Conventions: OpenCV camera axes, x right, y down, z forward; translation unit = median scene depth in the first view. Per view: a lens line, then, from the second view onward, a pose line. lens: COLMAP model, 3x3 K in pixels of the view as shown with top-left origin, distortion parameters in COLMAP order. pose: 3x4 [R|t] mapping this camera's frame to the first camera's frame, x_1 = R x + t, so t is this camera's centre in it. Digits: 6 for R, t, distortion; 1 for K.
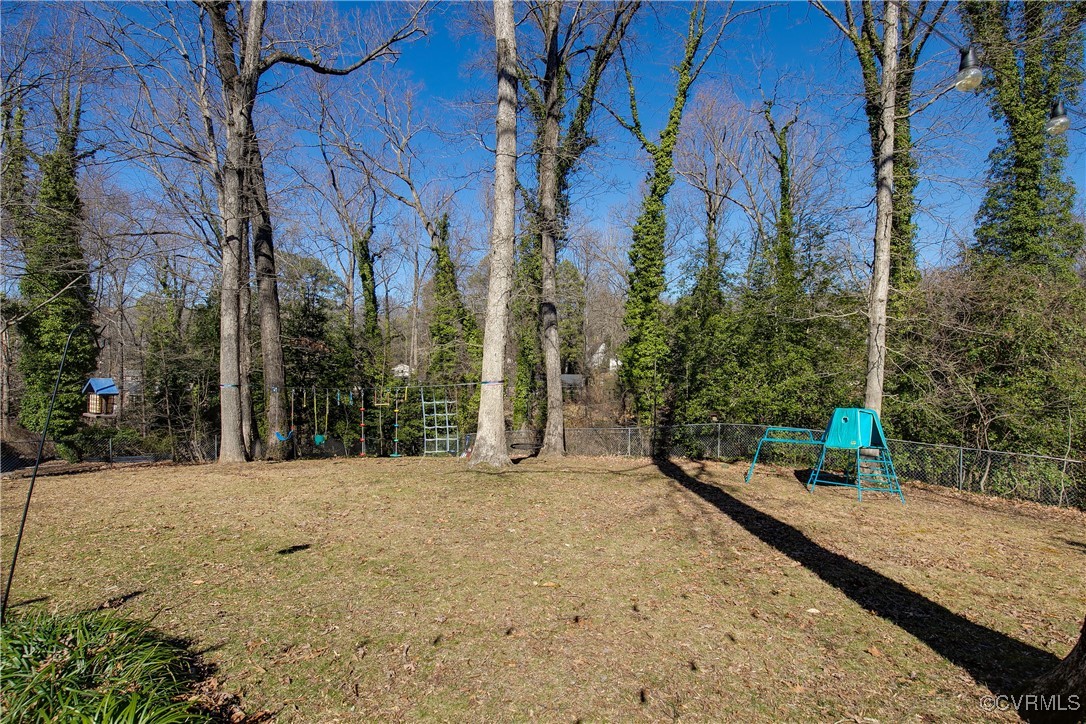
lens RADIAL K [[500.3, 0, 545.0], [0, 500.3, 362.8], [0, 0, 1]] dist [-0.025576, 0.000488]
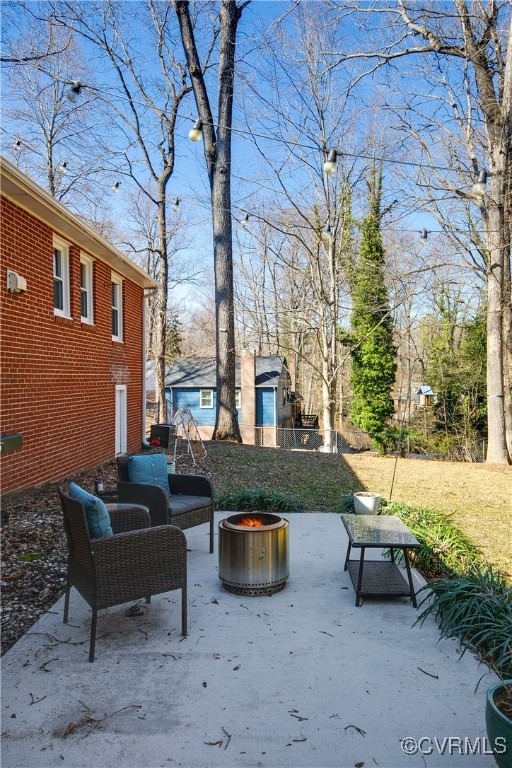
lens RADIAL K [[545.8, 0, 260.1], [0, 545.8, 383.2], [0, 0, 1]] dist [-0.008997, 0.004135]
pose [[0.560750, 0.002829, -0.827981, 0.050271], [0.010000, 0.999898, 0.010189, -0.001022], [0.827925, -0.013993, 0.560664, -0.075744]]
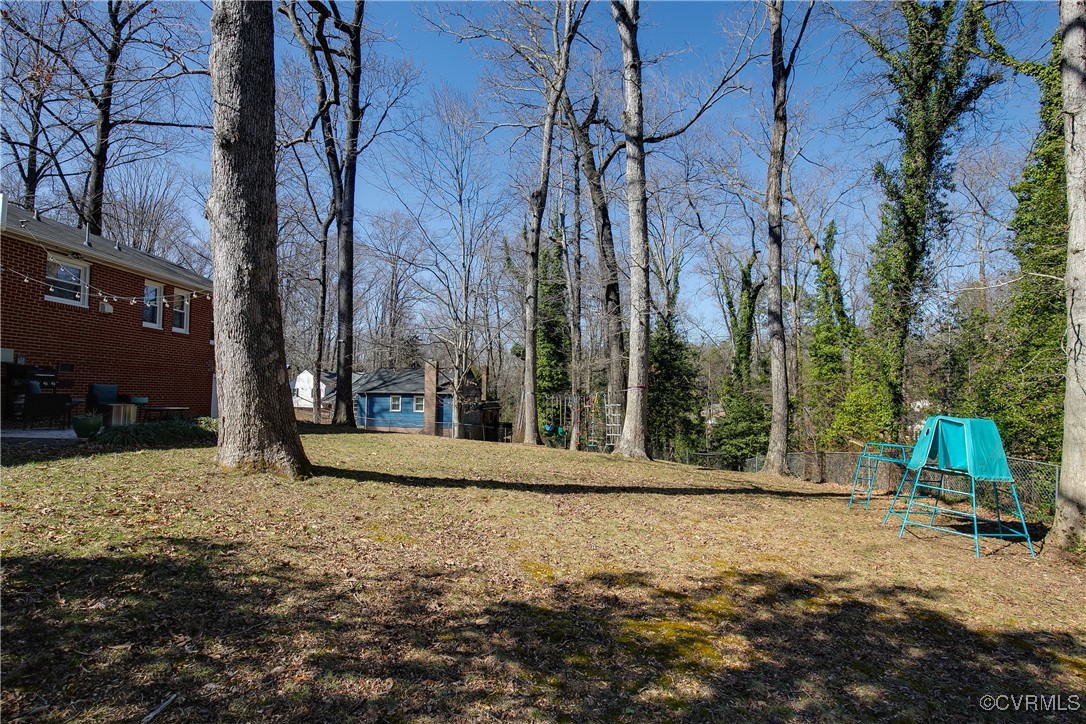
lens RADIAL K [[556.5, 0, 549.3], [0, 556.5, 362.3], [0, 0, 1]] dist [-0.030649, 0.002523]
pose [[0.572651, -0.046946, -0.818454, 0.416117], [-0.006894, 0.998048, -0.062071, 0.029729], [0.819770, 0.041187, 0.571209, 0.032245]]
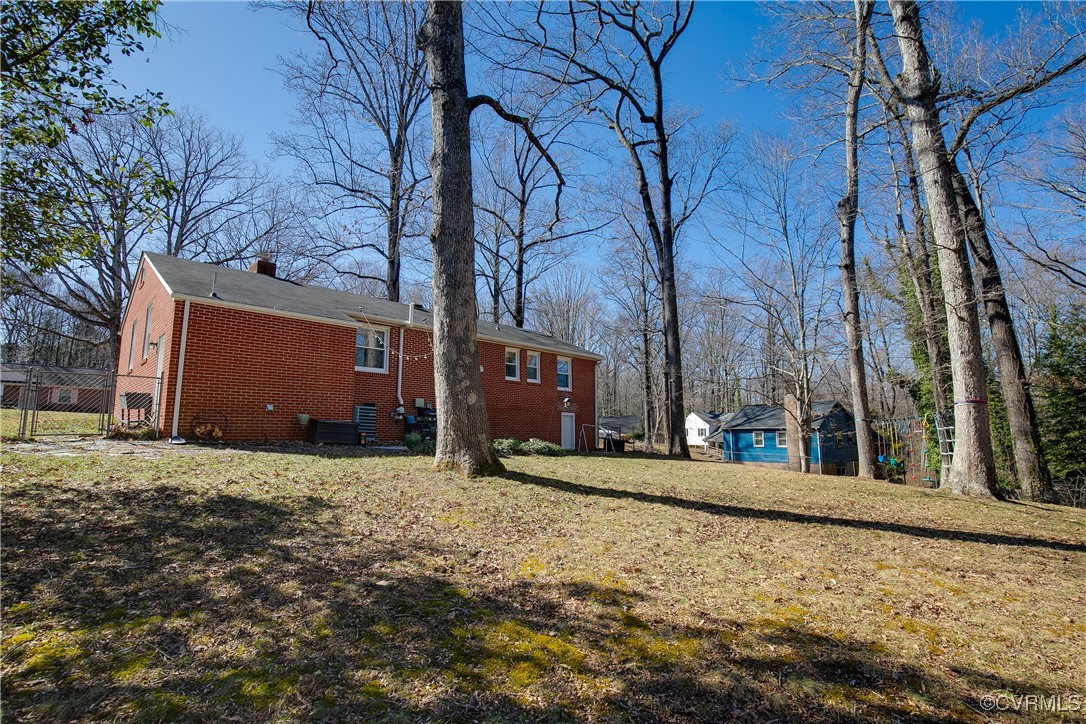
lens RADIAL K [[500.3, 0, 540.8], [0, 500.3, 363.5], [0, 0, 1]] dist [-0.025576, 0.000488]
pose [[-0.147709, -0.145019, -0.978341, 0.430707], [0.004011, 0.989096, -0.147218, 0.045923], [0.989023, -0.025669, -0.145517, 0.172086]]
